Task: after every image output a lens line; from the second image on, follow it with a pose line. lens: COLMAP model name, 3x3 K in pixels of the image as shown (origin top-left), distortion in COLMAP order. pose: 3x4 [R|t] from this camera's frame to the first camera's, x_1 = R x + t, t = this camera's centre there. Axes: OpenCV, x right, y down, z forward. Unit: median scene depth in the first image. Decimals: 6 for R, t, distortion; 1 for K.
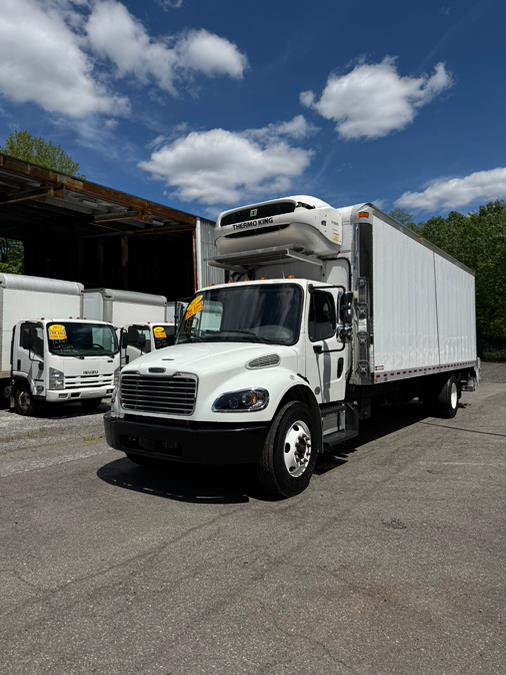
lens RADIAL K [[482.2, 0, 232.9], [0, 482.2, 331.8], [0, 0, 1]] dist [-0.001405, -0.004063]
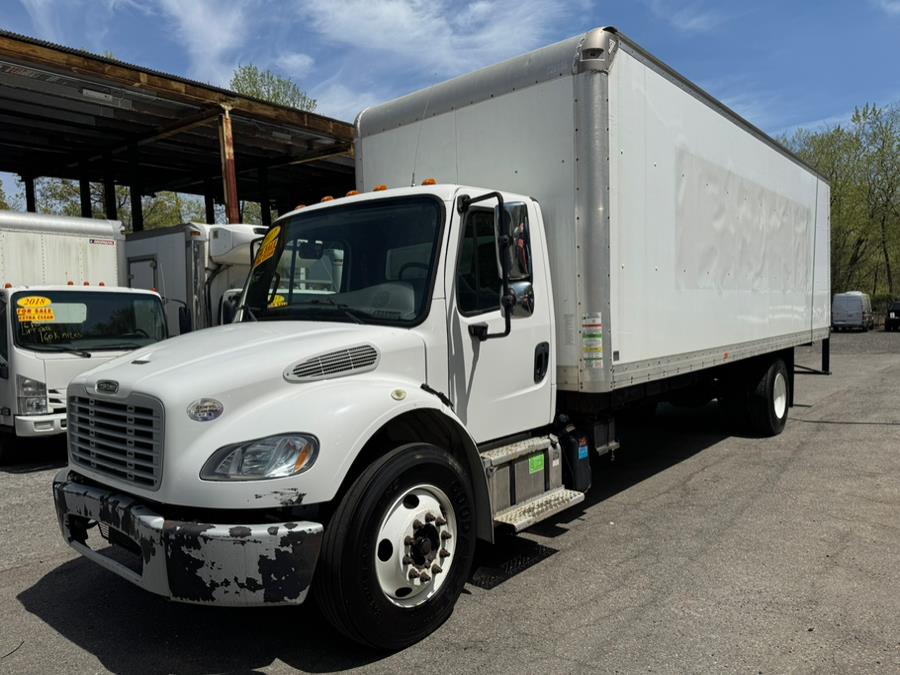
lens RADIAL K [[642.9, 0, 451.8], [0, 642.9, 334.1], [0, 0, 1]] dist [-0.001405, -0.004063]
pose [[0.997493, -0.031728, -0.063252, 0.197183], [0.035488, 0.997613, 0.059242, 0.001813], [0.061221, -0.061338, 0.996238, 0.365239]]
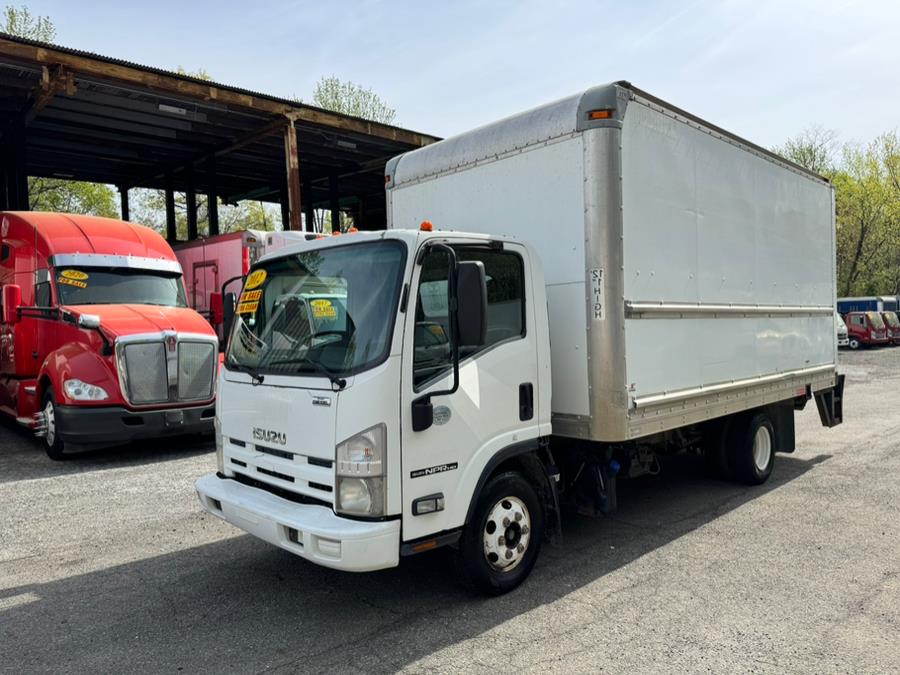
lens RADIAL K [[642.9, 0, 452.2], [0, 642.9, 331.6], [0, 0, 1]] dist [-0.001405, -0.004063]
pose [[0.980815, -0.016568, -0.194236, 0.271316], [0.025018, 0.998840, 0.041132, 0.004395], [0.193329, -0.045202, 0.980092, 0.394730]]
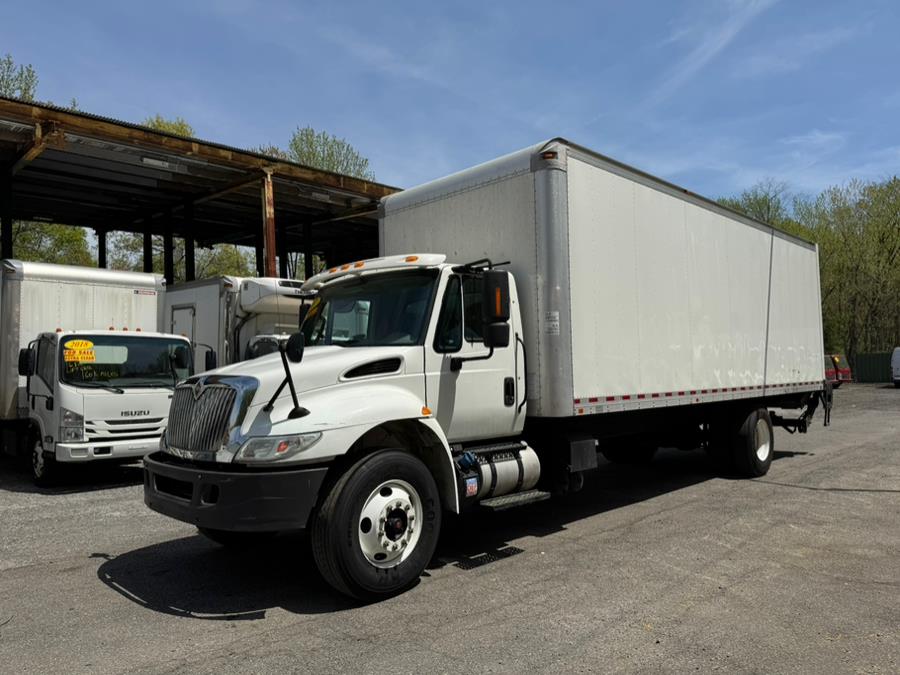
lens RADIAL K [[642.9, 0, 454.1], [0, 642.9, 334.9], [0, 0, 1]] dist [-0.001405, -0.004063]
pose [[0.988576, -0.021250, -0.149217, 0.316461], [0.019025, 0.999686, -0.016322, 0.002722], [0.149517, 0.013297, 0.988670, 0.288765]]
